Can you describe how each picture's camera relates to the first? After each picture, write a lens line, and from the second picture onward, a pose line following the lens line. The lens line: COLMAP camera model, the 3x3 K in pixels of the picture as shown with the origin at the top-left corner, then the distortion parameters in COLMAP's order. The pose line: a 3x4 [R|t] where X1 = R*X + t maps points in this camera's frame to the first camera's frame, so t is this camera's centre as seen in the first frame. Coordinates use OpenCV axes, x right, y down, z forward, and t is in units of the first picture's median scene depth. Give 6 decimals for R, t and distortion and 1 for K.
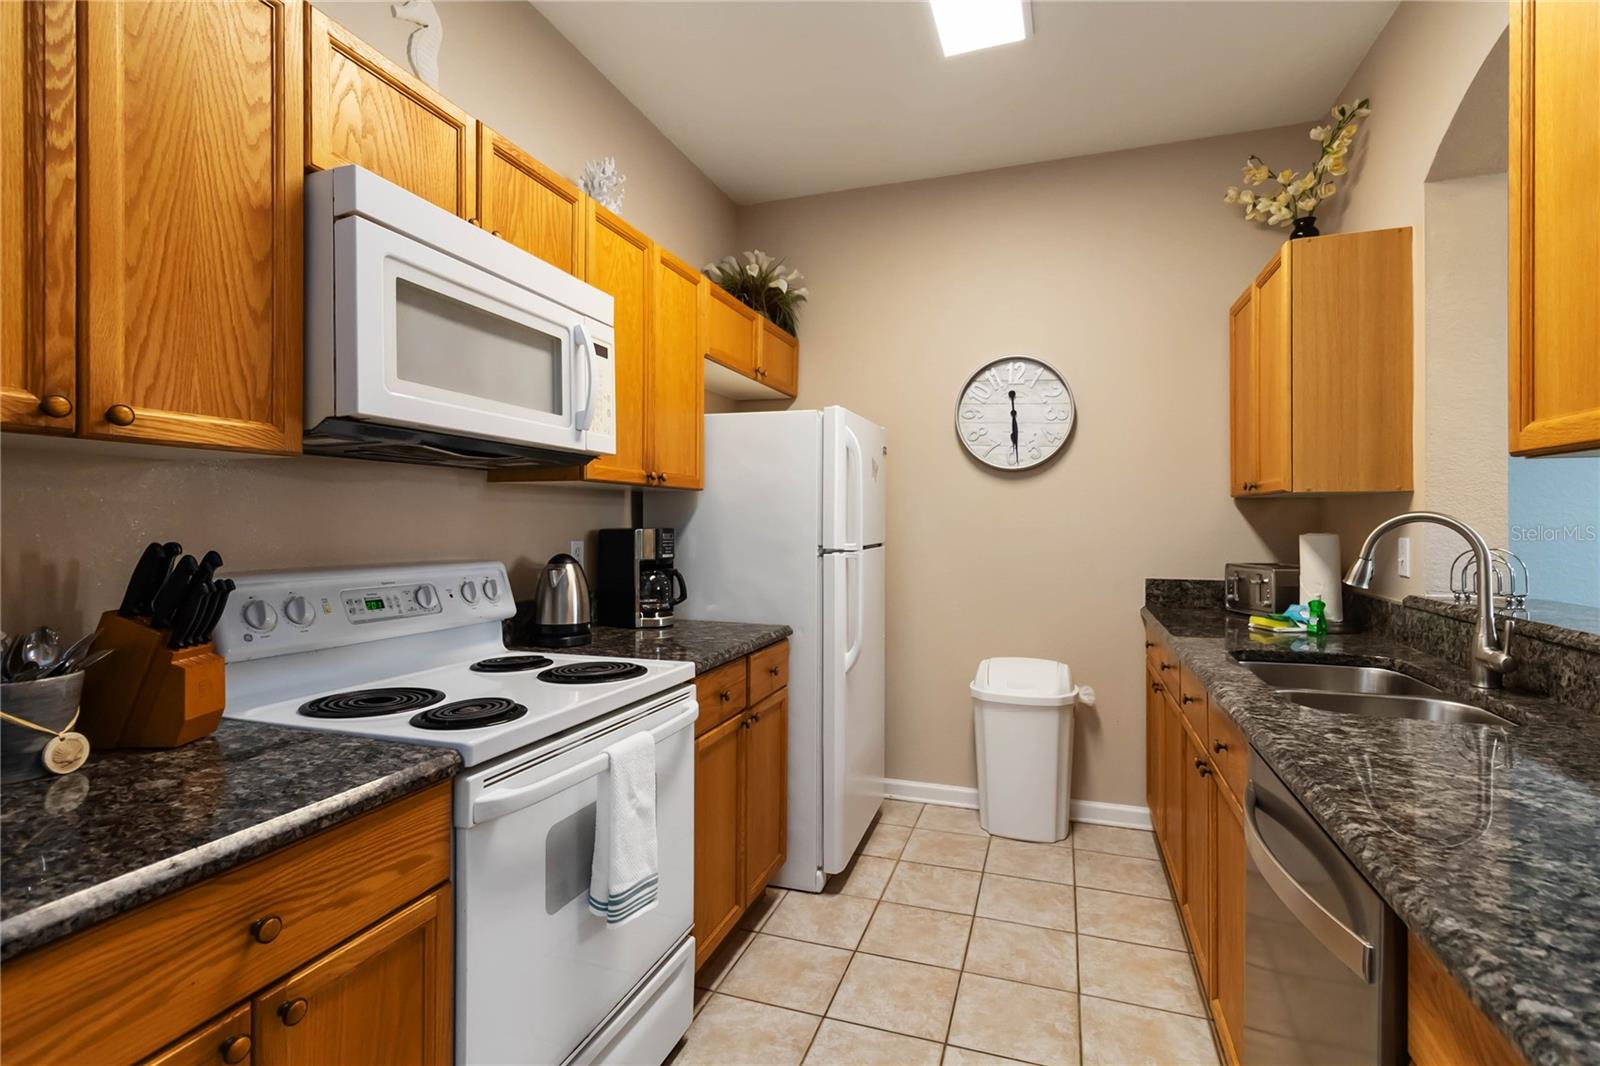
lens RADIAL K [[746.8, 0, 802.4], [0, 746.8, 525.6], [0, 0, 1]] dist [-0.000631, 0.001570]
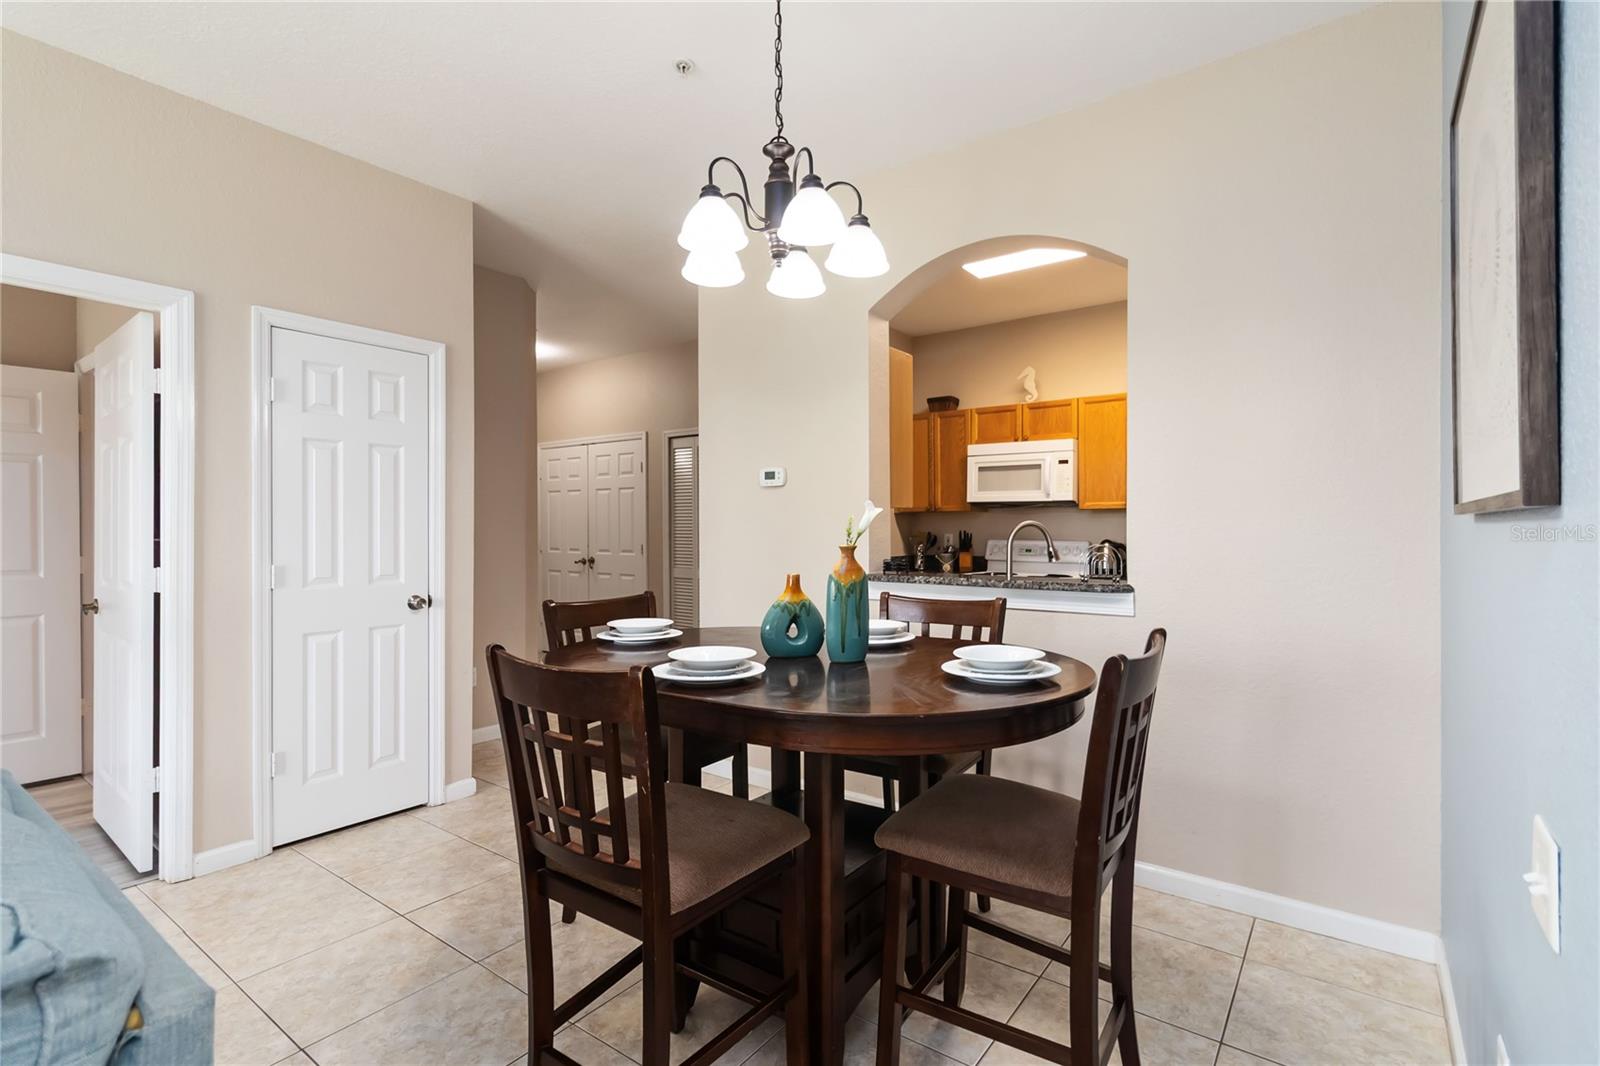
lens RADIAL K [[750.8, 0, 802.4], [0, 750.8, 534.4], [0, 0, 1]] dist [-0.004088, 0.000168]
pose [[-0.299646, 0.012005, -0.953975, 1.928944], [-0.001568, 0.999913, 0.013075, -0.006075], [0.954049, 0.005414, -0.299601, 0.684696]]
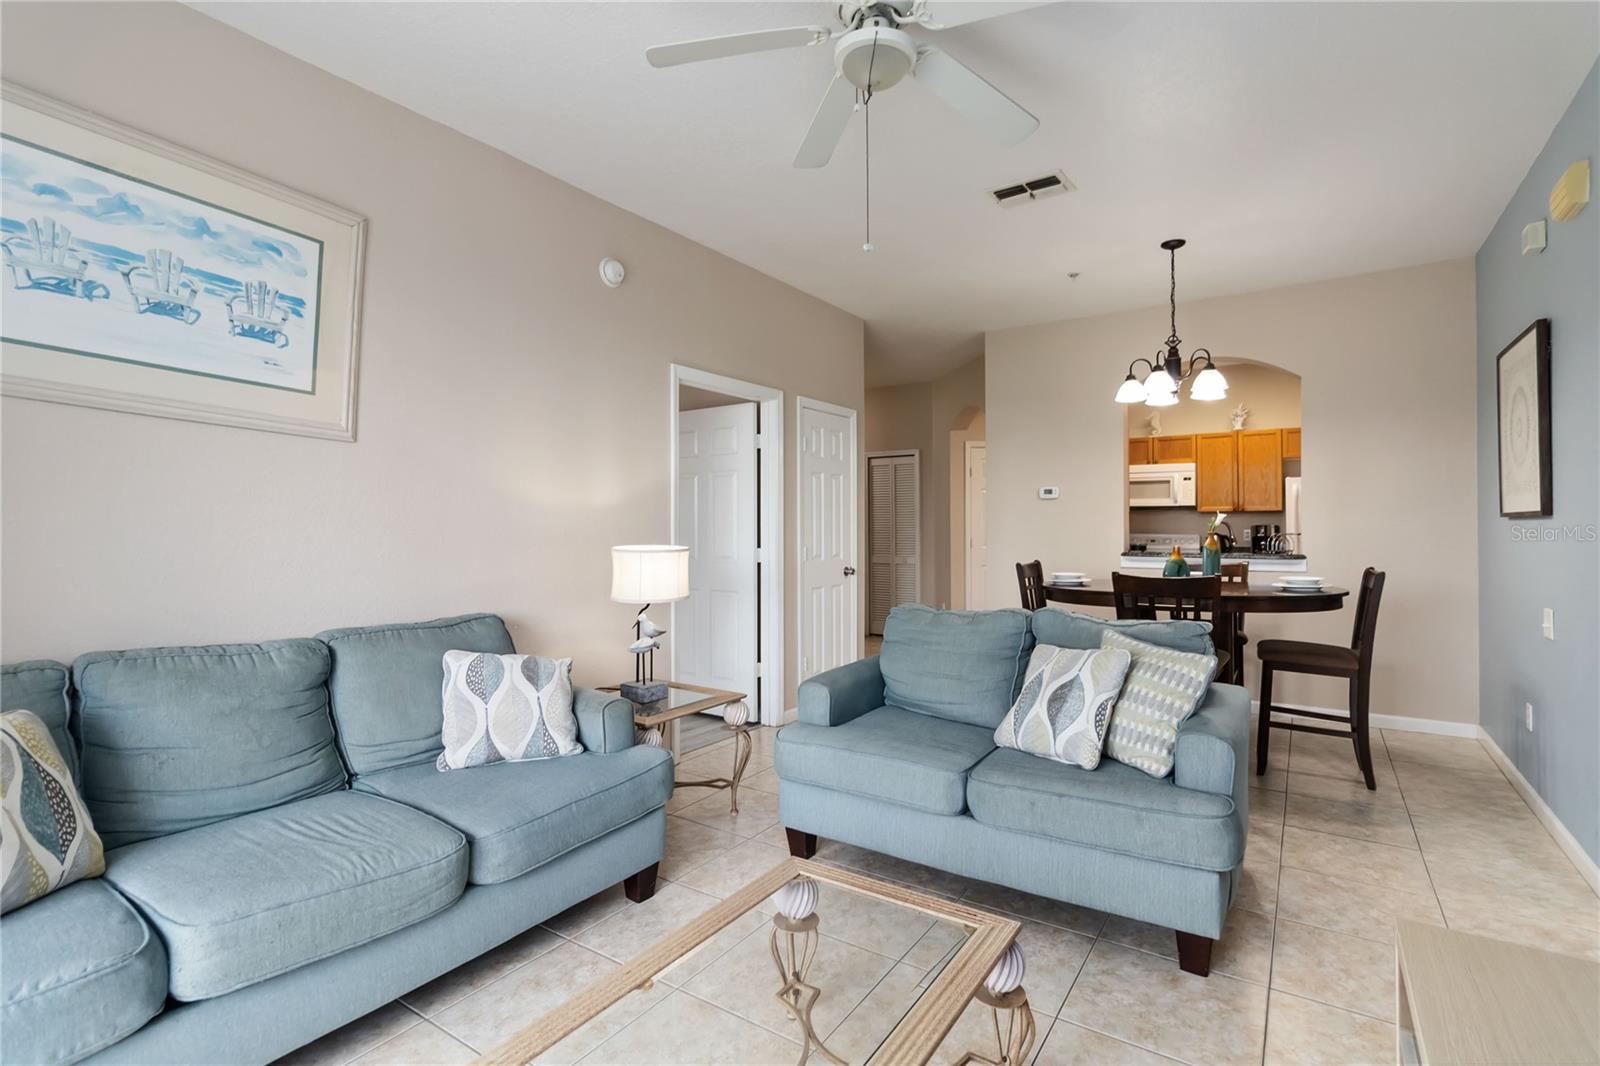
lens RADIAL K [[746.8, 0, 802.4], [0, 746.8, 525.6], [0, 0, 1]] dist [-0.000631, 0.001570]
pose [[-0.260770, 0.002510, -0.965398, 2.968274], [0.001443, 0.999997, 0.002211, -0.003528], [0.965400, -0.000817, -0.260773, 0.066069]]
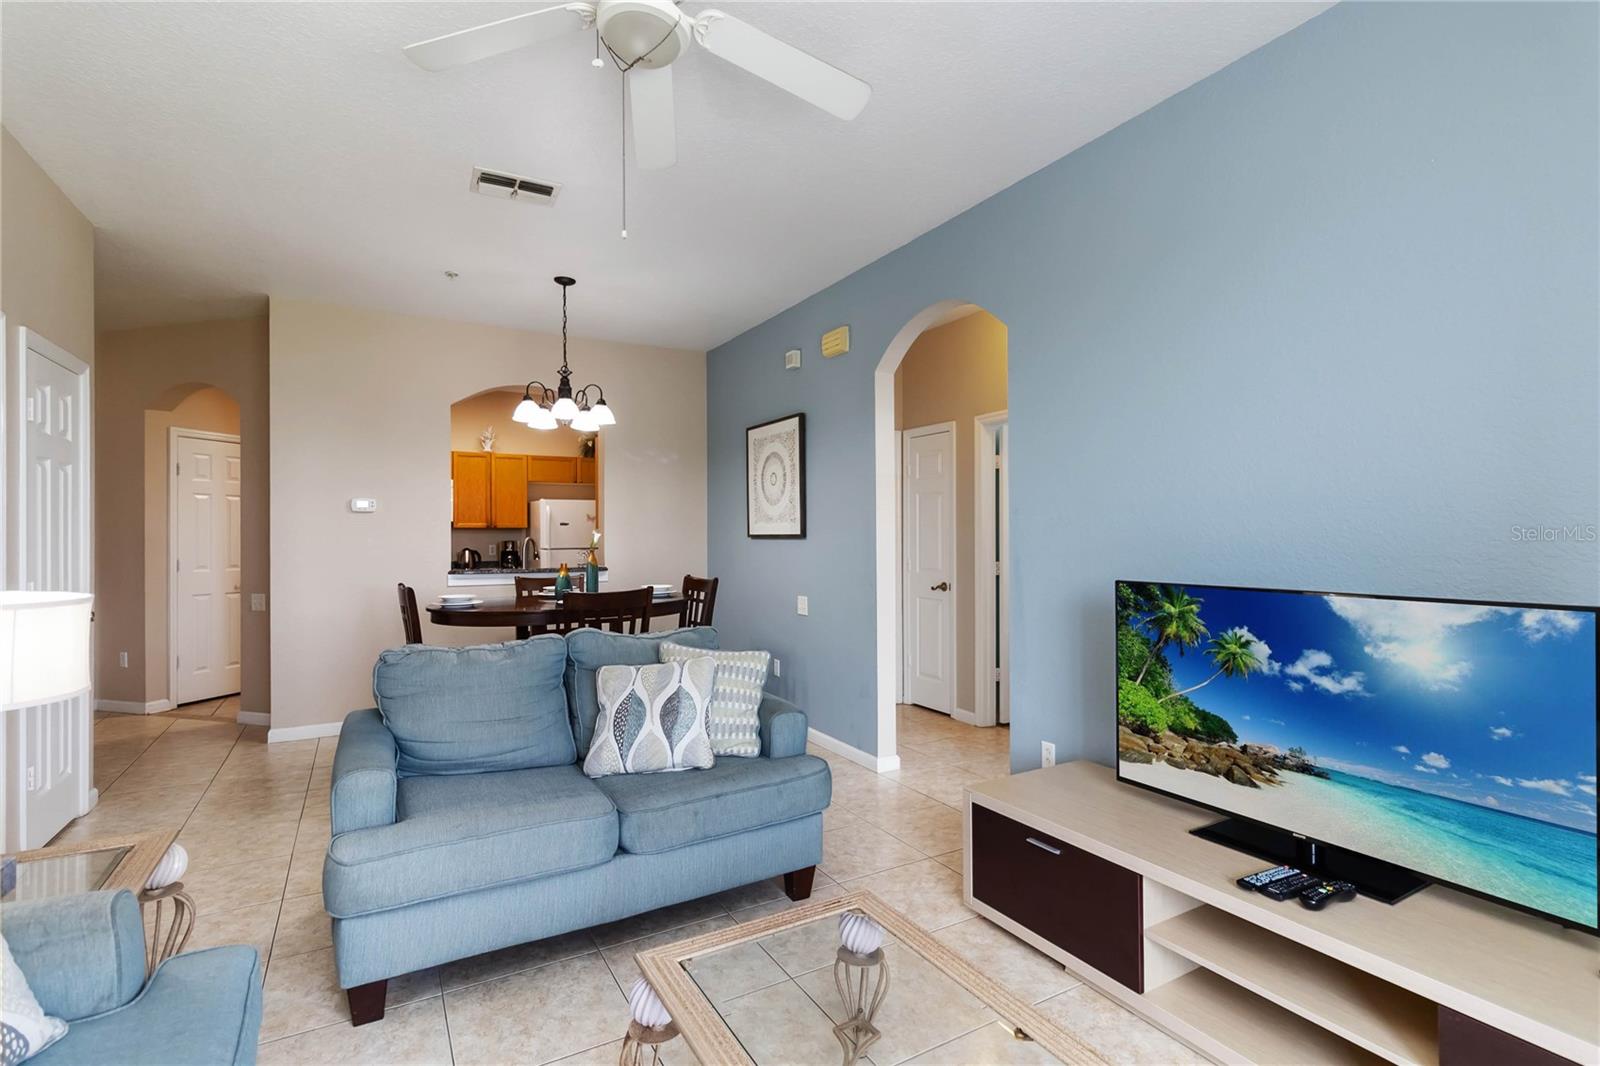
lens RADIAL K [[750.8, 0, 802.4], [0, 750.8, 534.4], [0, 0, 1]] dist [-0.004088, 0.000168]
pose [[0.754755, -0.000233, -0.656007, 2.749086], [-0.002485, 0.999992, -0.003215, -0.016610], [0.656002, 0.004056, 0.754748, -0.540513]]
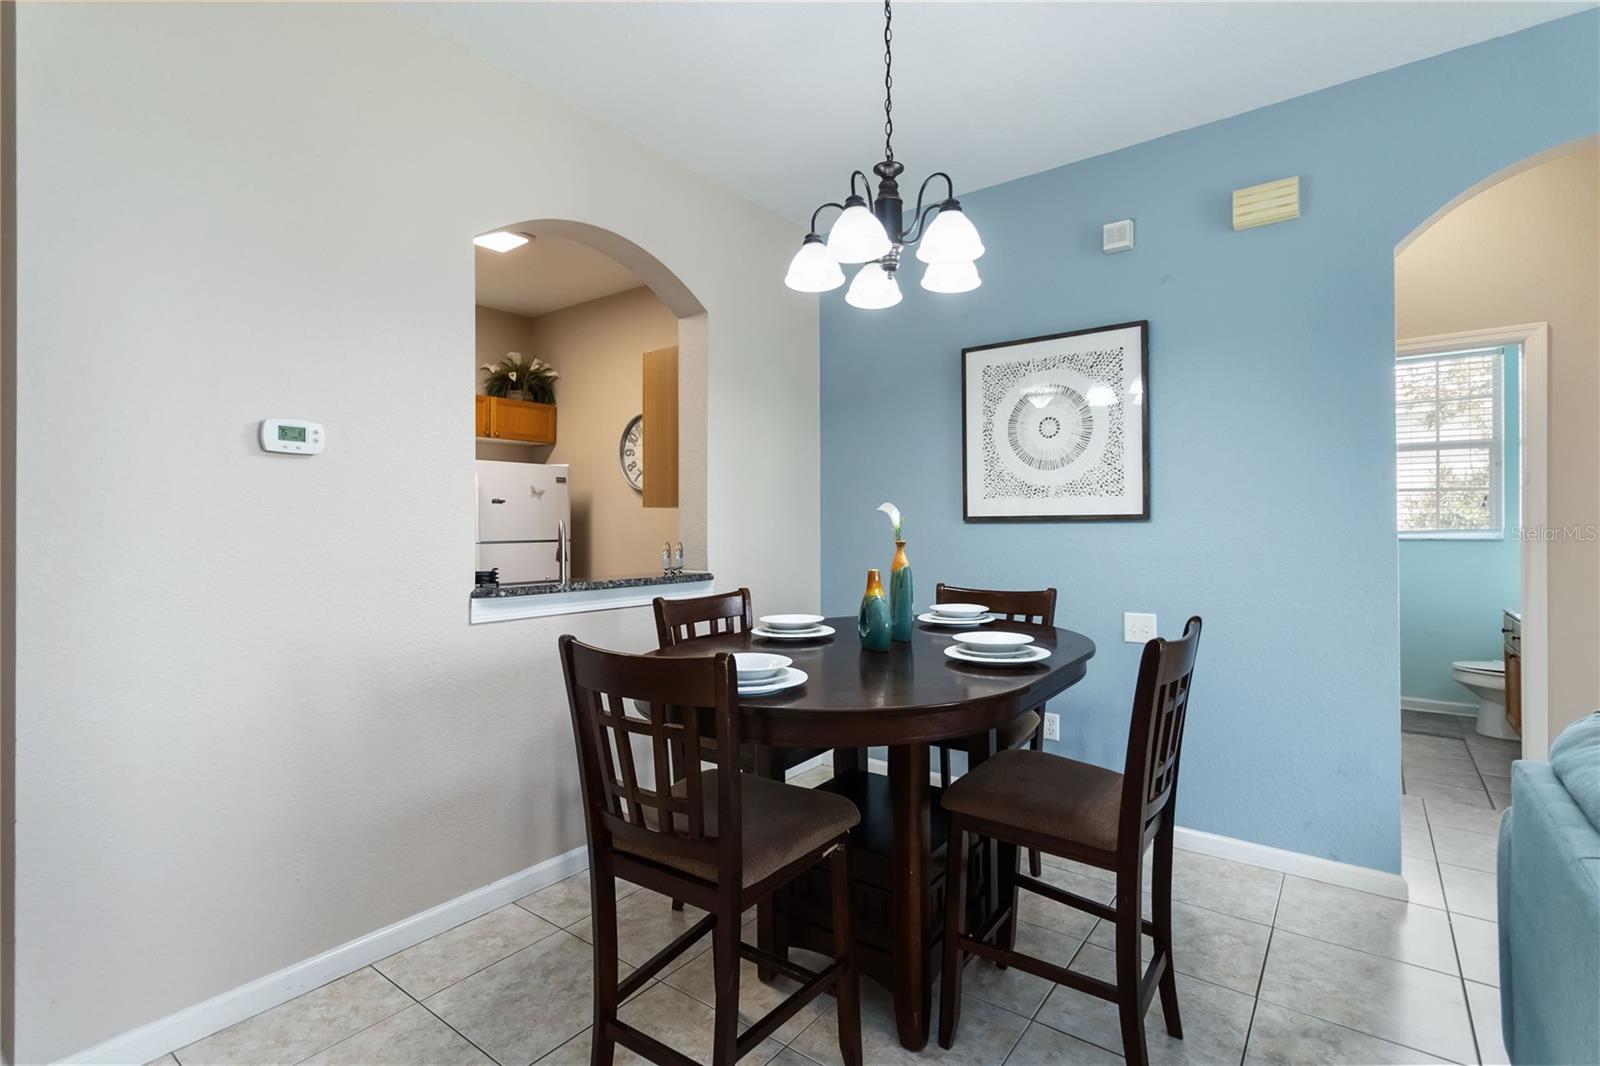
lens RADIAL K [[746.8, 0, 802.4], [0, 746.8, 525.6], [0, 0, 1]] dist [-0.000631, 0.001570]
pose [[0.951873, -0.000728, -0.306491, 1.329304], [-0.000921, 0.999986, -0.005235, 0.001356], [0.306491, 0.005265, 0.951859, -0.398322]]
